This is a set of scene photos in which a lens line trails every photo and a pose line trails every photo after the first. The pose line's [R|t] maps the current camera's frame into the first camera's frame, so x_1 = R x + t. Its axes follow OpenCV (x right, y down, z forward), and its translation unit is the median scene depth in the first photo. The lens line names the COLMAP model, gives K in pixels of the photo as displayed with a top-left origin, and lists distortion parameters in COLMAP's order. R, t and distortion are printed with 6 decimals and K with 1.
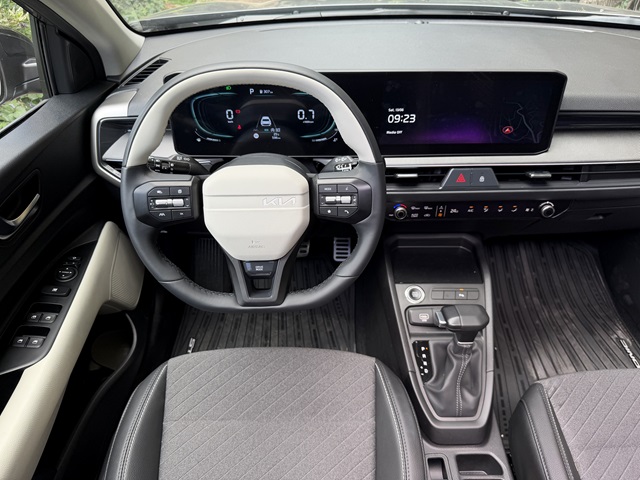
lens RADIAL K [[442.4, 0, 319.9], [0, 442.4, 241.1], [0, 0, 1]] dist [0.039094, -0.018077]
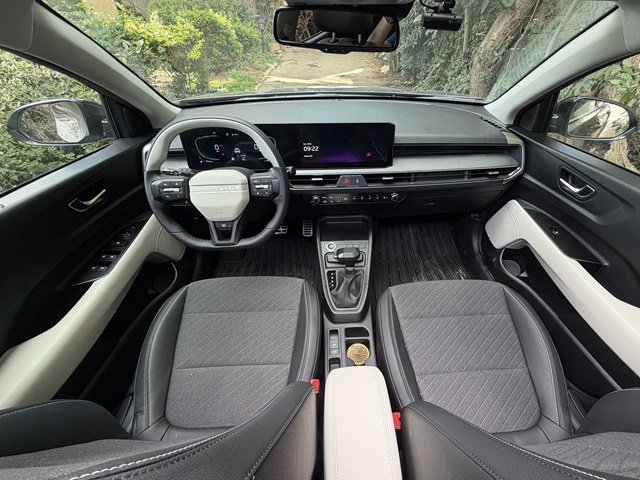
lens RADIAL K [[258.5, 0, 318.1], [0, 258.5, 226.9], [0, 0, 1]] dist [0.019495, 0.000388]
pose [[0.998906, -0.025288, 0.039328, 0.157348], [0.025763, 0.999601, -0.011596, 0.064964], [-0.039019, 0.012596, 0.999159, -0.084125]]
